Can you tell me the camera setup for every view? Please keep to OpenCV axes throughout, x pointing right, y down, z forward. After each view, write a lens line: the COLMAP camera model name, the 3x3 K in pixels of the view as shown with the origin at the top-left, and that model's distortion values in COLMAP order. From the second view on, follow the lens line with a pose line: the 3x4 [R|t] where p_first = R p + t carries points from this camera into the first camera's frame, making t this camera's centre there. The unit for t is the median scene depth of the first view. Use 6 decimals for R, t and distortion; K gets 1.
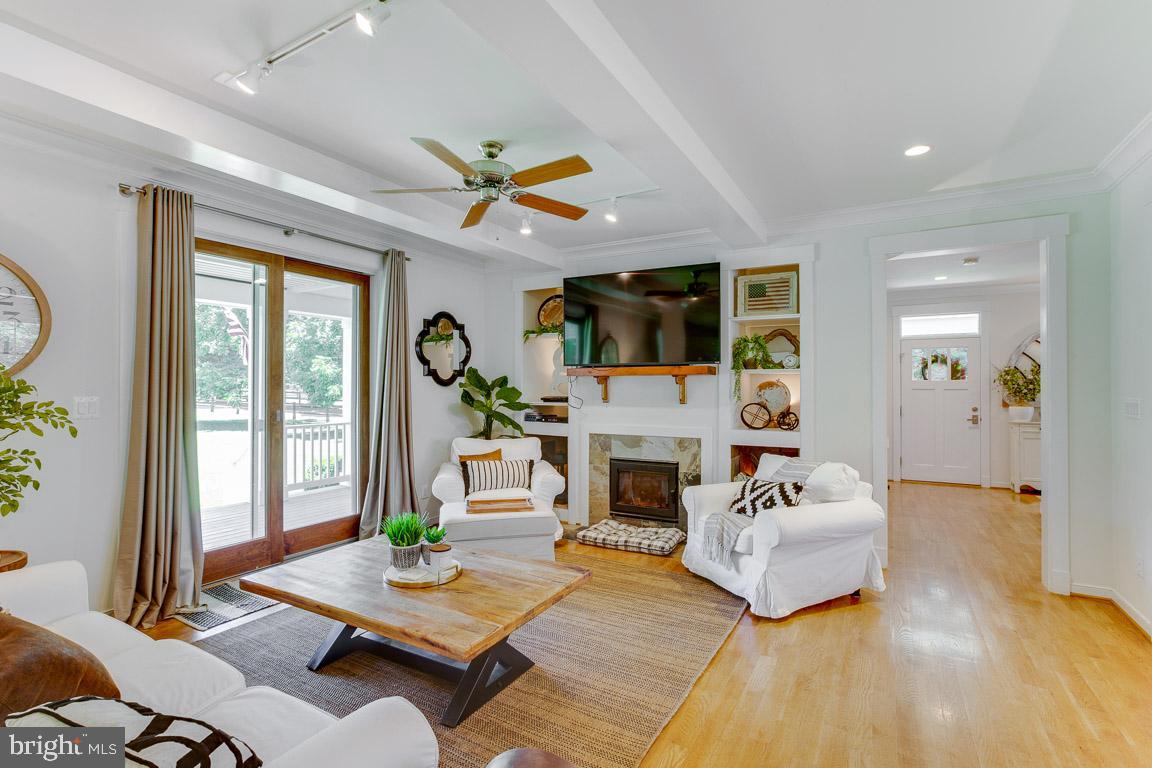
lens RADIAL K [[528.2, 0, 579.5], [0, 528.2, 383.2], [0, 0, 1]] dist [-0.022873, 0.003369]
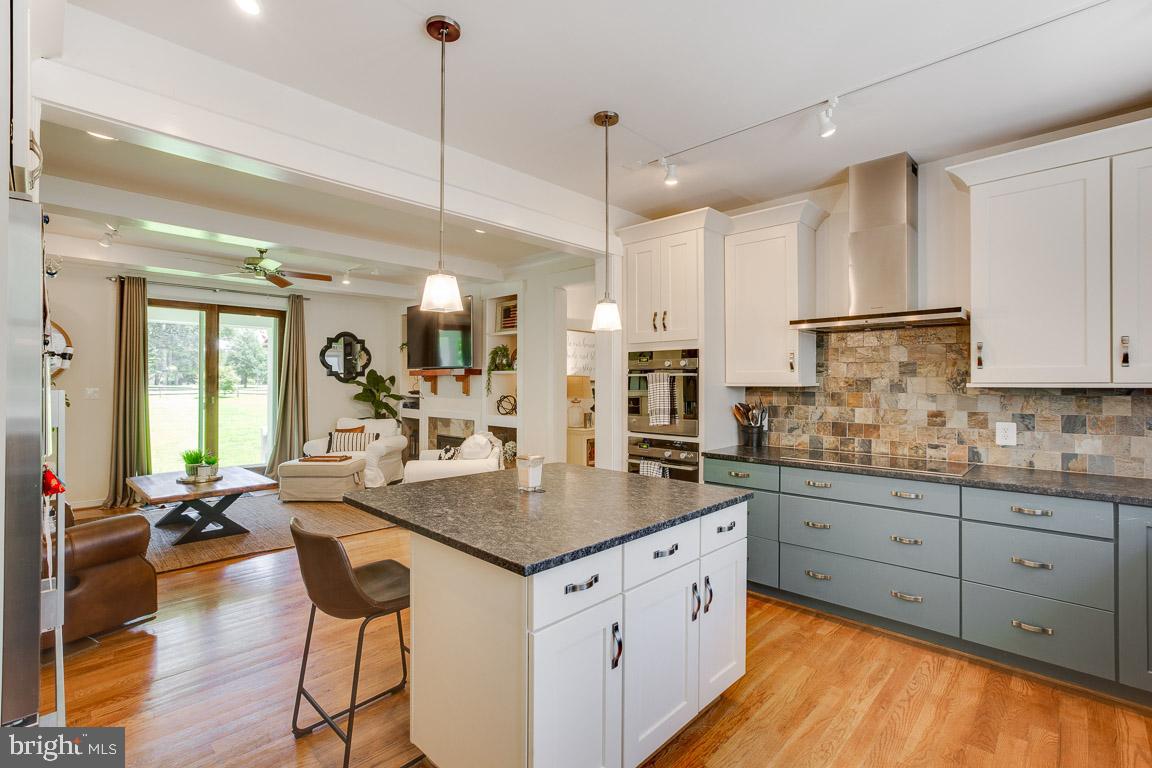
lens RADIAL K [[528.2, 0, 573.9], [0, 528.2, 382.3], [0, 0, 1]] dist [-0.022873, 0.003369]
pose [[0.971965, -0.000480, -0.235123, 0.773529], [-0.000163, 0.999996, -0.002712, 0.008368], [0.235124, 0.002674, 0.971962, -0.293701]]
